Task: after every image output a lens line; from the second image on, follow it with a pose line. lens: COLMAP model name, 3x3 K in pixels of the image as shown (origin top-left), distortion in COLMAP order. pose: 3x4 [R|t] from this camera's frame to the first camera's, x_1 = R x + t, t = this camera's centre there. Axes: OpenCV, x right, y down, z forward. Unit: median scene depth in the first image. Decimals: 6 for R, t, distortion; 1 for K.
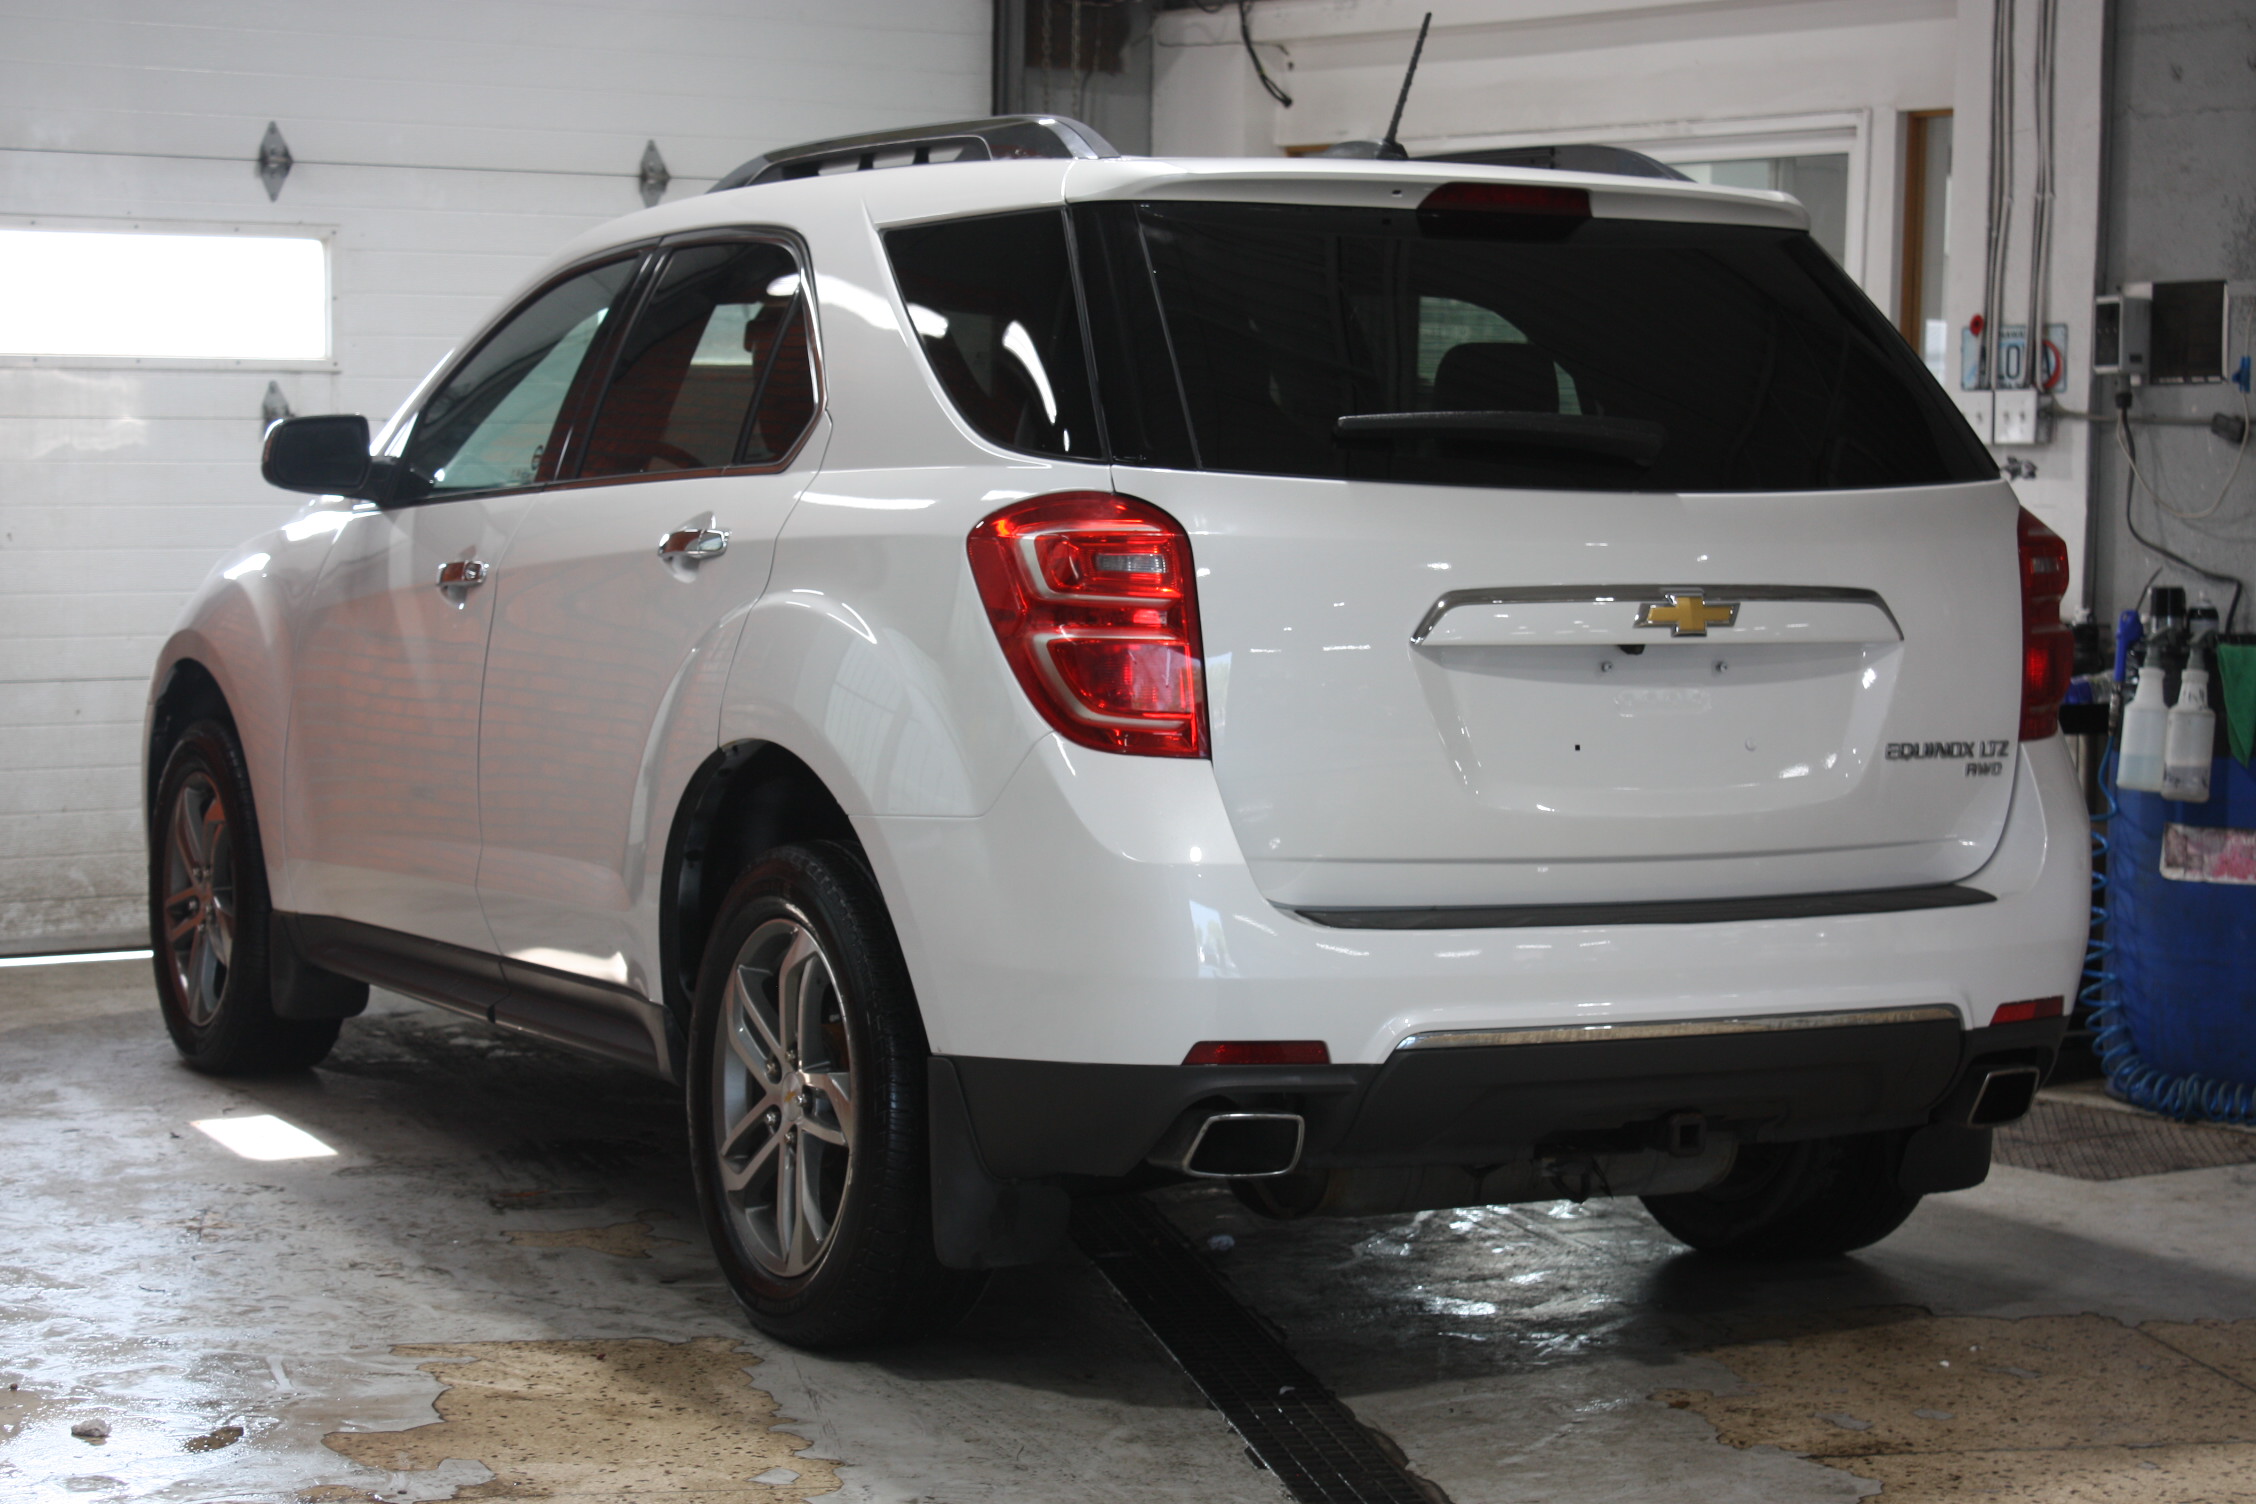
lens RADIAL K [[4350.3, 0, 1116.8], [0, 4350.3, 769.2], [0, 0, 1]] dist [0.065348, 0.000000]
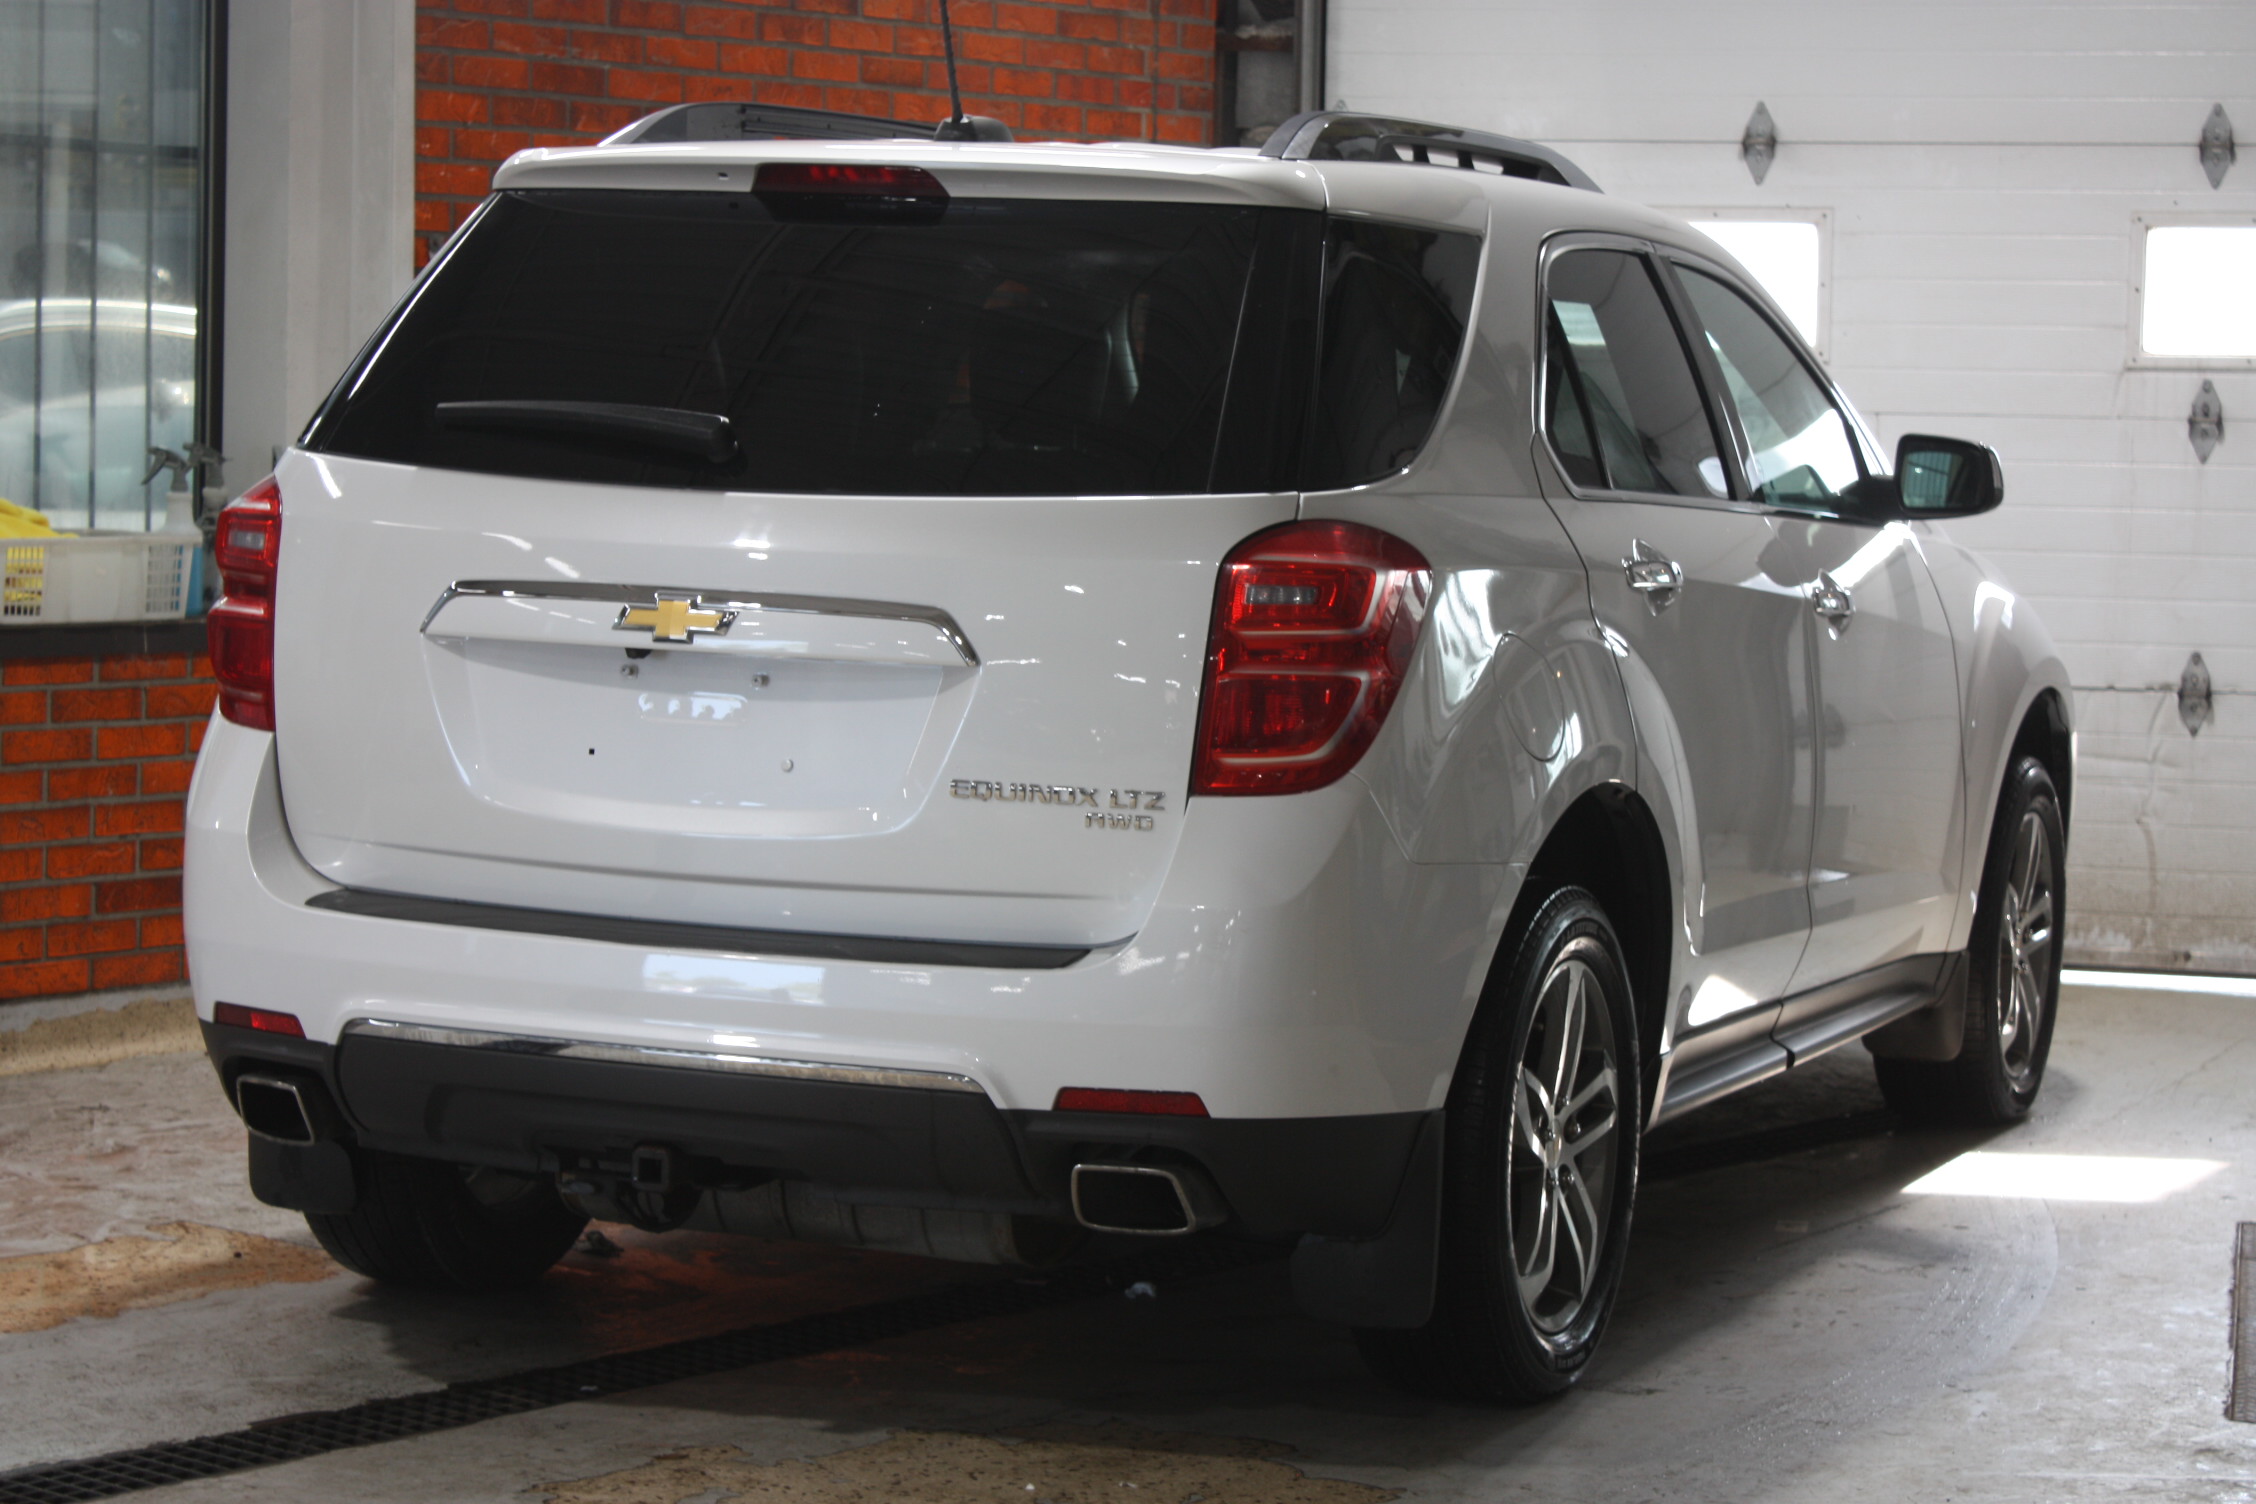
lens RADIAL K [[4880.0, 0, 1112.8], [0, 4880.0, 739.2], [0, 0, 1]] dist [0.075600, 0.000000]
pose [[0.652122, 0.067154, -0.755134, 0.947087], [-0.078789, 0.996679, 0.020593, -0.037049], [0.754009, 0.046067, 0.655247, 0.361769]]
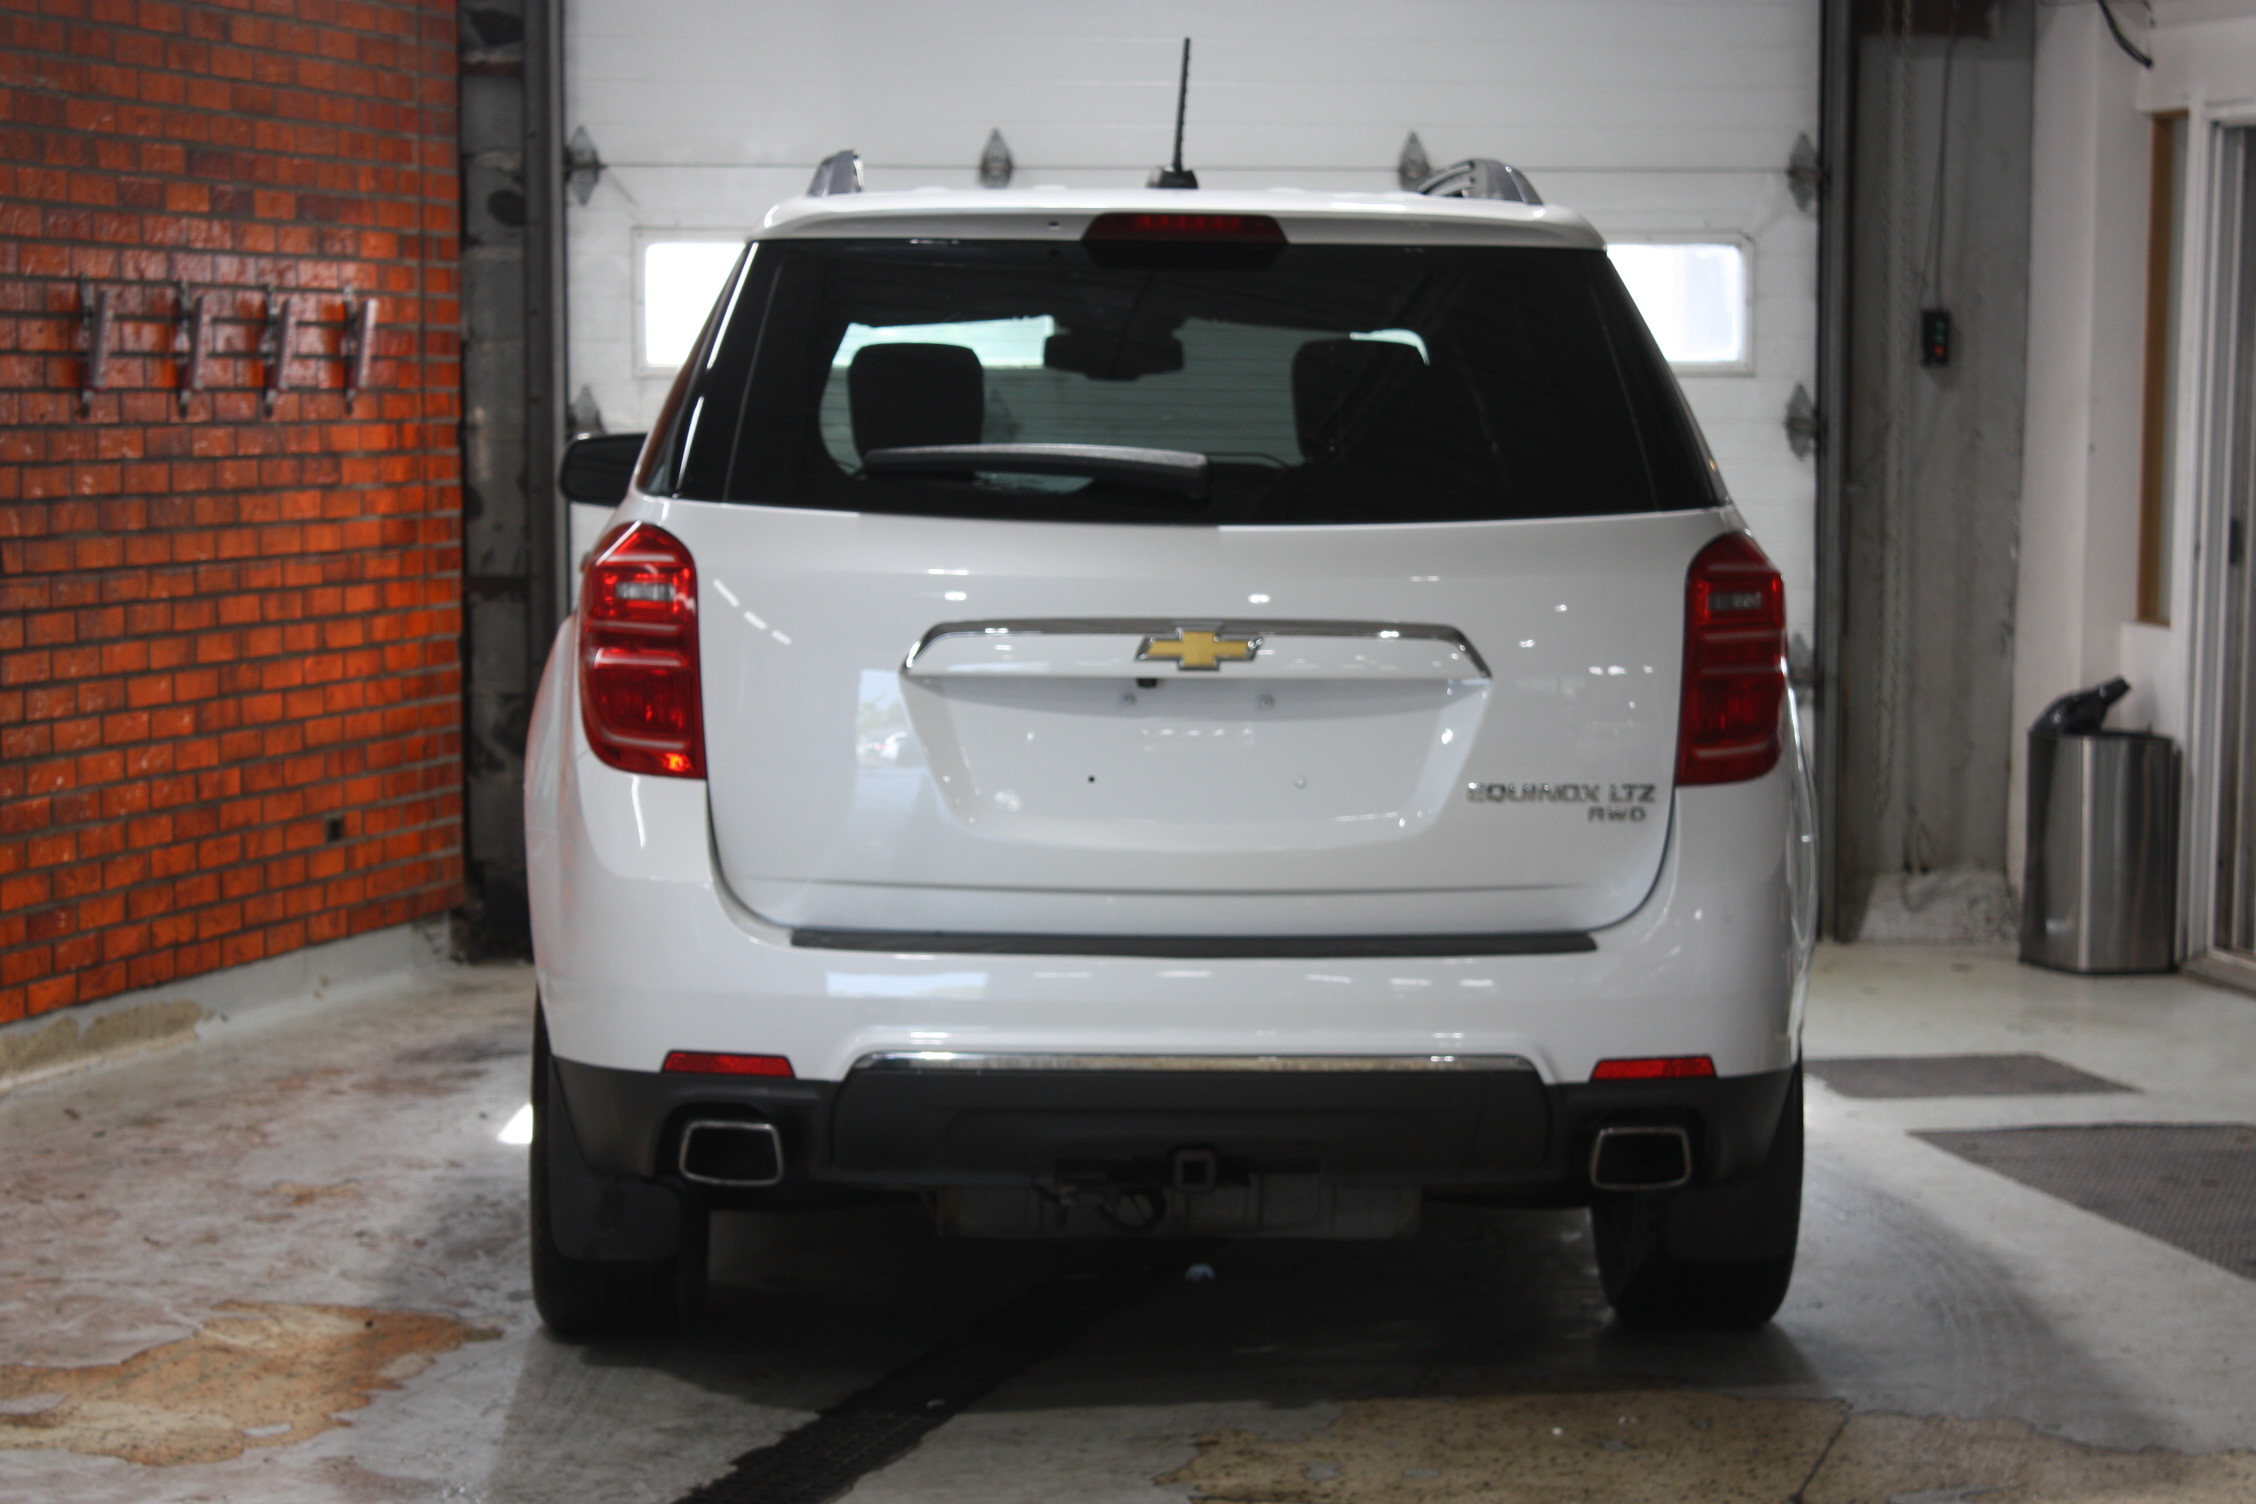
lens RADIAL K [[5092.6, 0, 1147.3], [0, 5092.6, 751.2], [0, 0, 1]] dist [0.057050, 0.000000]
pose [[0.908754, 0.023309, -0.416681, 0.577926], [-0.027220, 0.999624, -0.003445, -0.007331], [0.416443, 0.014473, 0.909046, -0.060225]]
